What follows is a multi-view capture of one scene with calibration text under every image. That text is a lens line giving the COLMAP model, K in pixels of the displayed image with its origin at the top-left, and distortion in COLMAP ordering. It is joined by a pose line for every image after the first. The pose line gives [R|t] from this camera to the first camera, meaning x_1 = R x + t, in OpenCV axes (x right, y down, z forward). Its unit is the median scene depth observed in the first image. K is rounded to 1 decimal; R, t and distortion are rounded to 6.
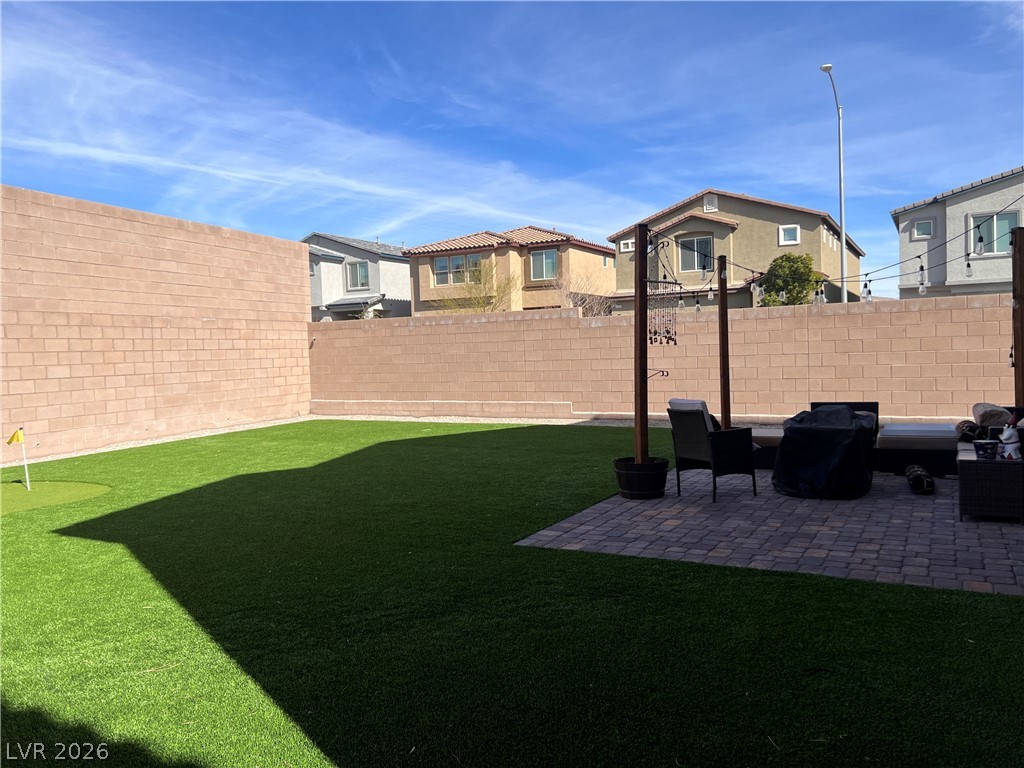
lens RADIAL K [[773.1, 0, 512.8], [0, 773.1, 378.5], [0, 0, 1]] dist [0.066993, -0.077574]
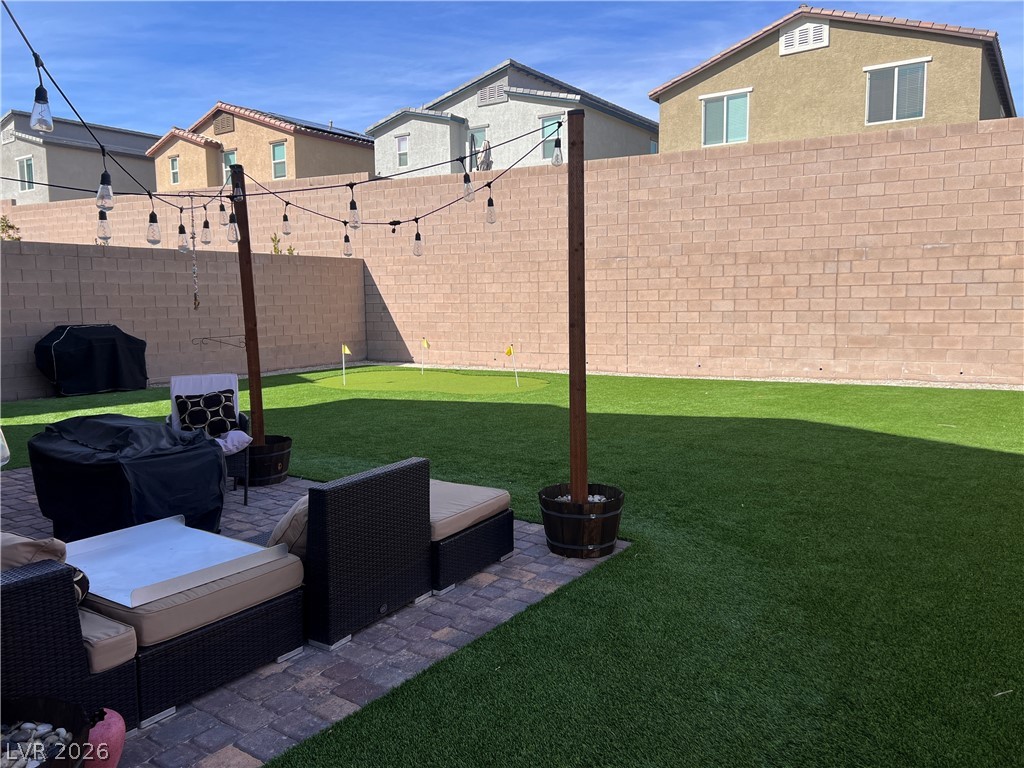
lens RADIAL K [[773.1, 0, 512.8], [0, 773.1, 378.5], [0, 0, 1]] dist [0.066993, -0.077574]
pose [[-0.094100, 0.134086, -0.986492, 0.544261], [-0.020260, 0.990426, 0.136553, -0.048349], [0.995357, 0.032836, -0.090483, 0.743546]]
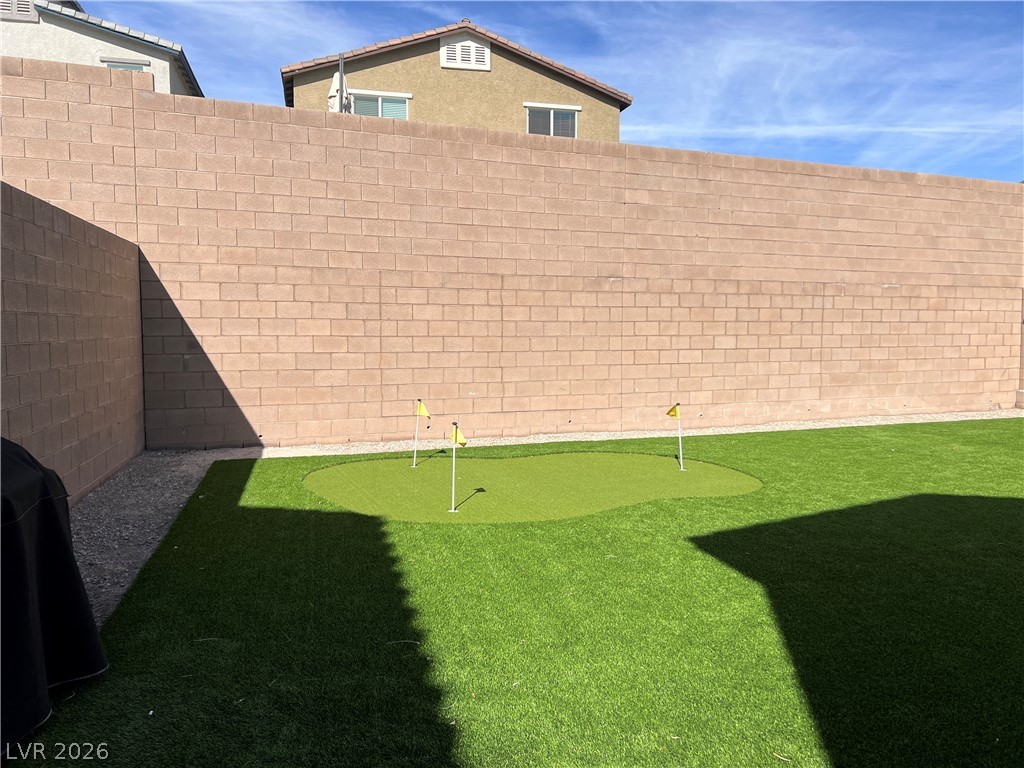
lens RADIAL K [[773.1, 0, 512.8], [0, 773.1, 378.5], [0, 0, 1]] dist [0.066993, -0.077574]
pose [[0.689182, 0.078784, -0.720293, -0.063868], [-0.049309, 0.996866, 0.061856, -0.009543], [0.722909, -0.007113, 0.690907, 0.141633]]
